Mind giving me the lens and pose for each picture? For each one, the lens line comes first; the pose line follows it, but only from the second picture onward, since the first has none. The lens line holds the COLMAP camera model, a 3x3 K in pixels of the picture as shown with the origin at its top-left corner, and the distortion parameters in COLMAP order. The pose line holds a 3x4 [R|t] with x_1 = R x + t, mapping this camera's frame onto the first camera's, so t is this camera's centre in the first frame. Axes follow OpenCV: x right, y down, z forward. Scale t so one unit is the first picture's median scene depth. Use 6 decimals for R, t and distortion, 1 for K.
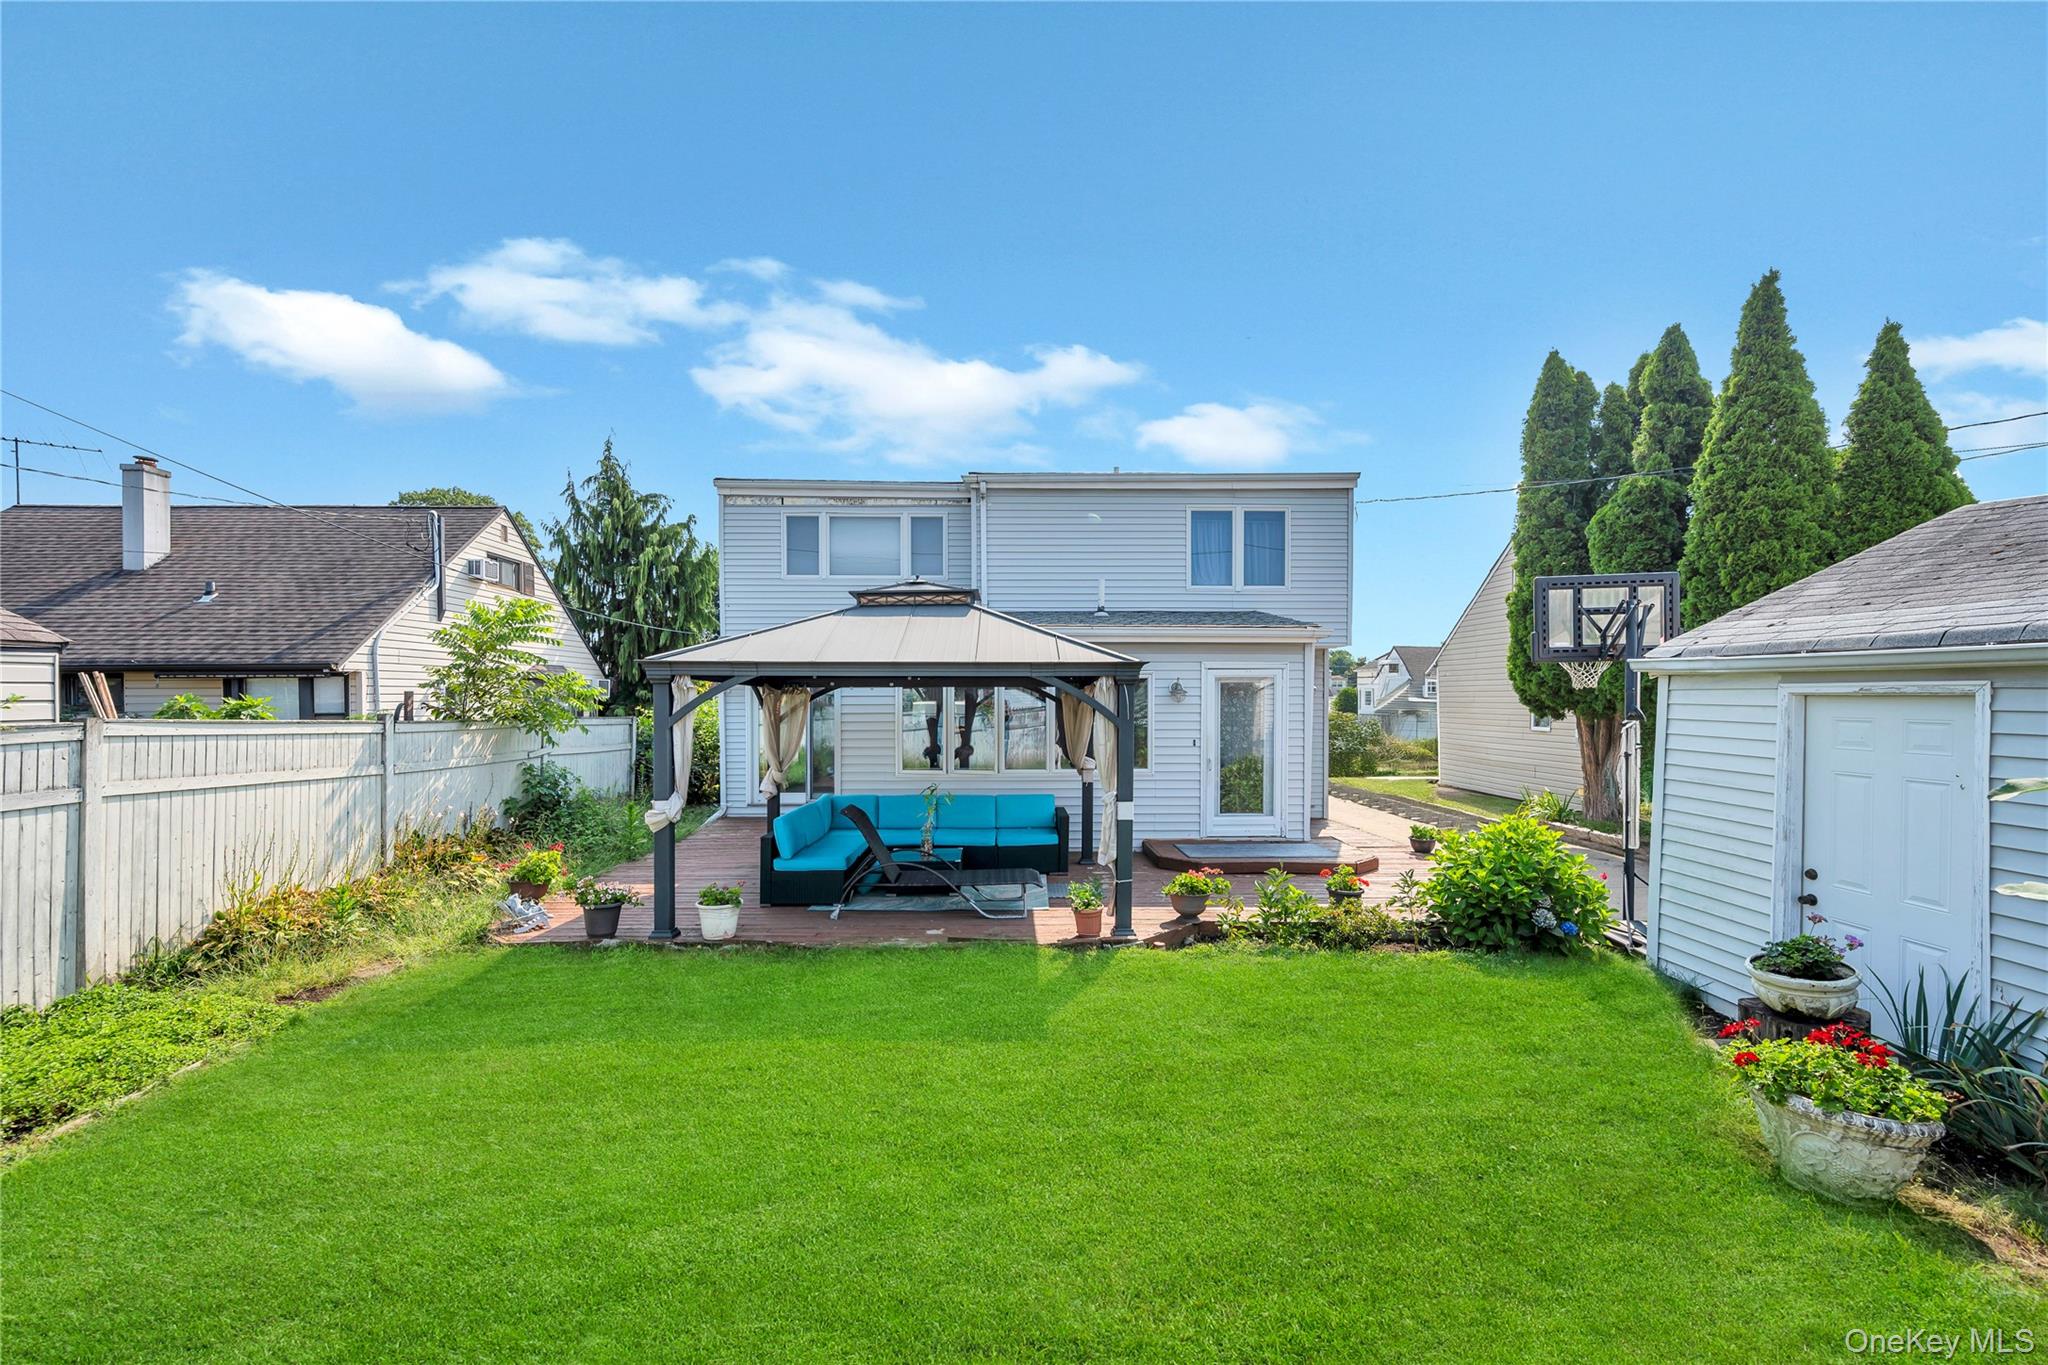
lens RADIAL K [[804.3, 0, 1023.9], [0, 804.3, 693.1], [0, 0, 1]] dist [0.002138, 0.000274]
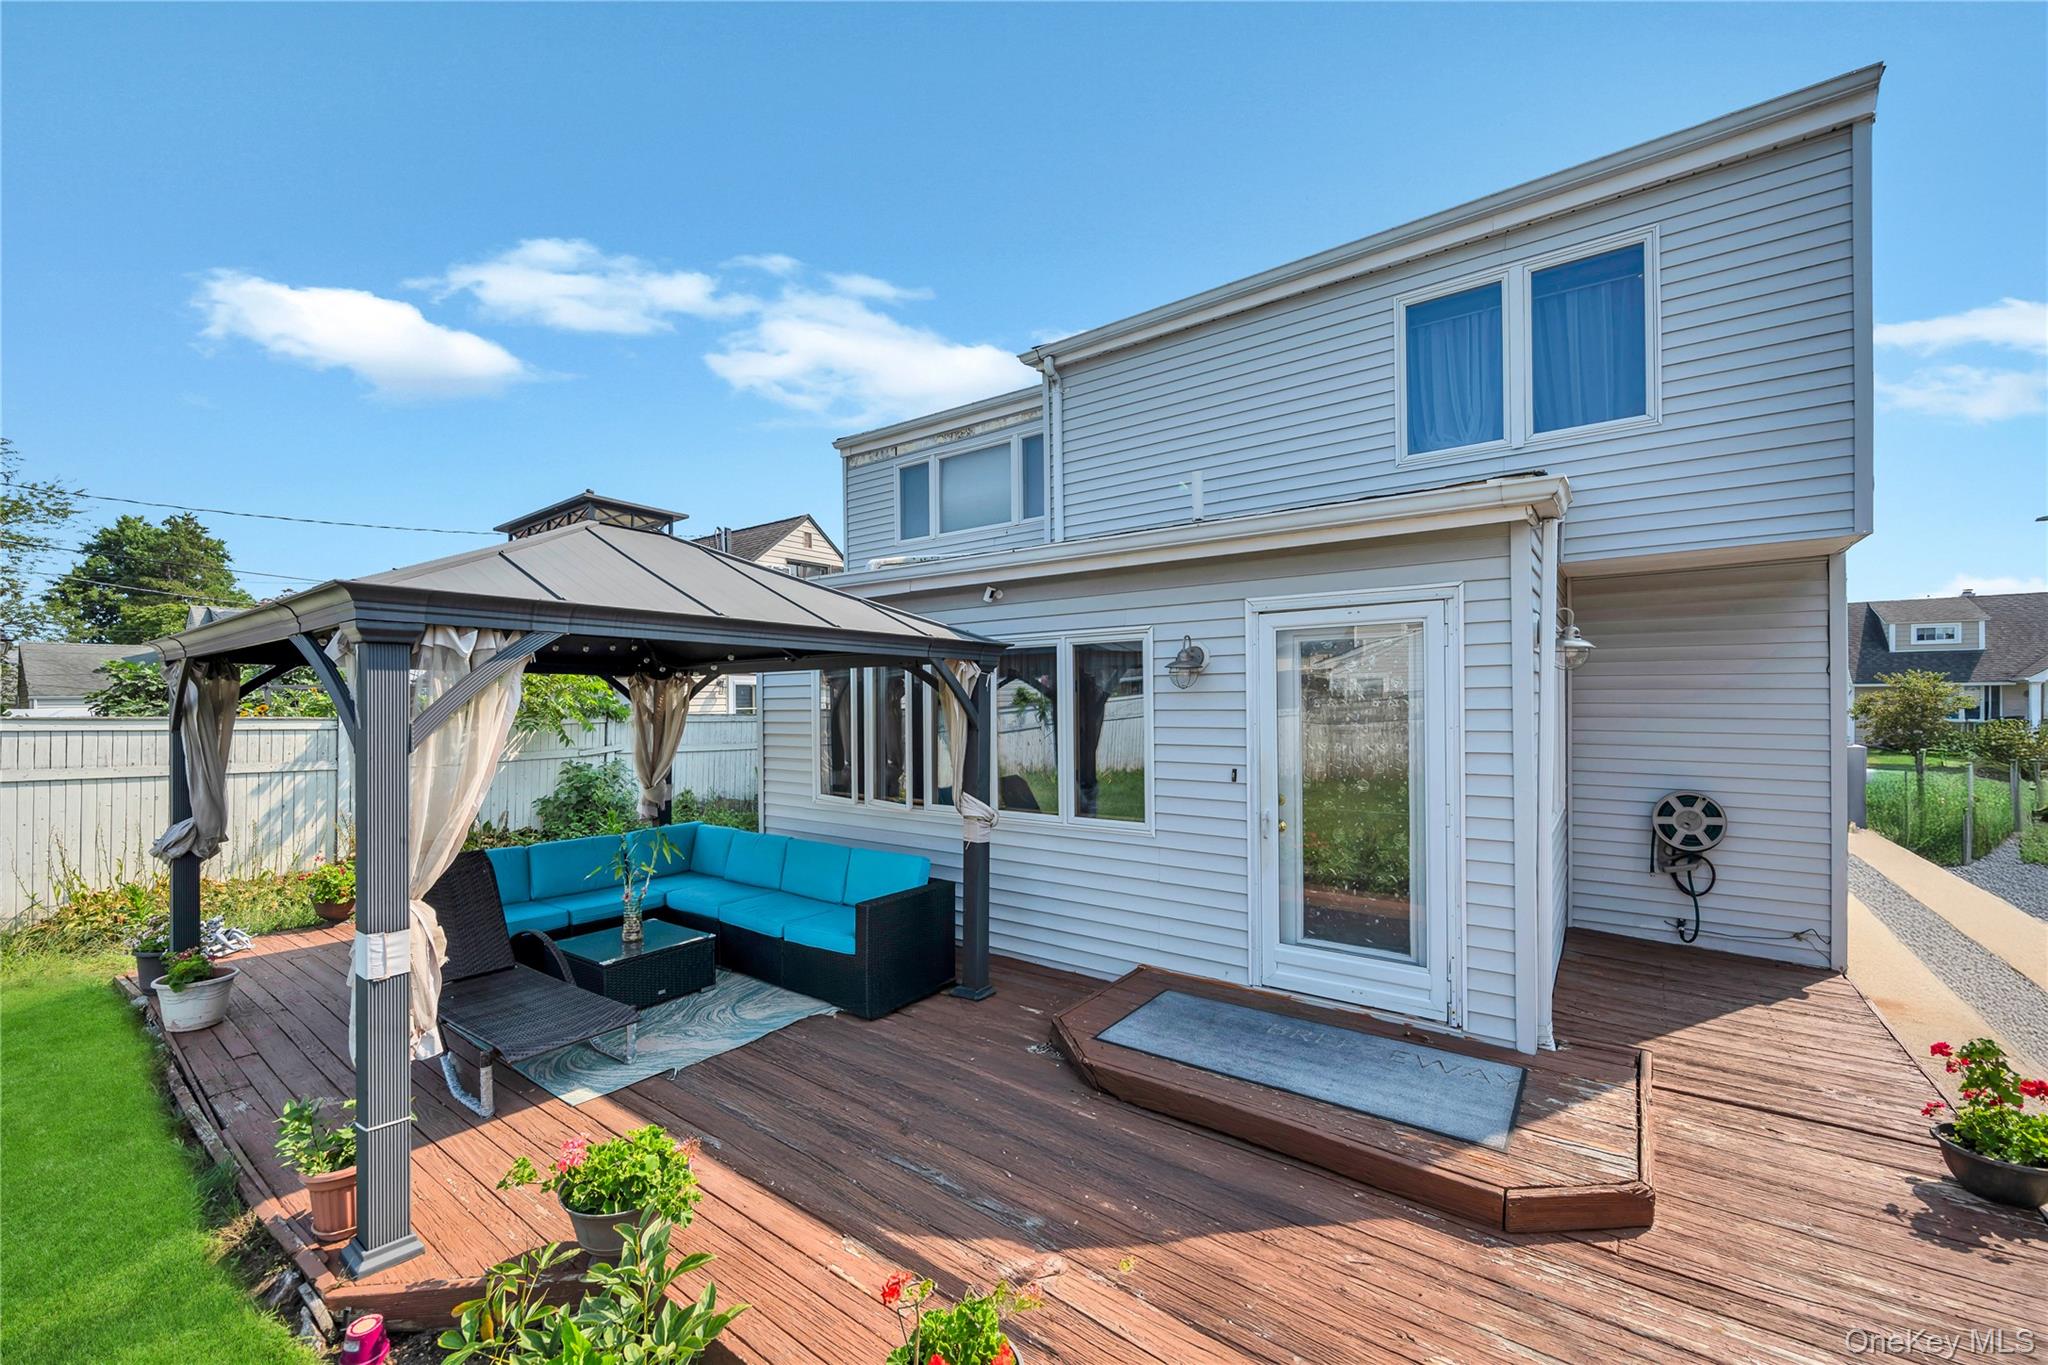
lens RADIAL K [[804.3, 0, 1023.7], [0, 804.3, 690.7], [0, 0, 1]] dist [0.002138, 0.000274]
pose [[0.792550, -0.012894, -0.609670, 0.394045], [0.015946, 0.999873, -0.000418, 0.011323], [0.609598, -0.009390, 0.792655, 0.554938]]
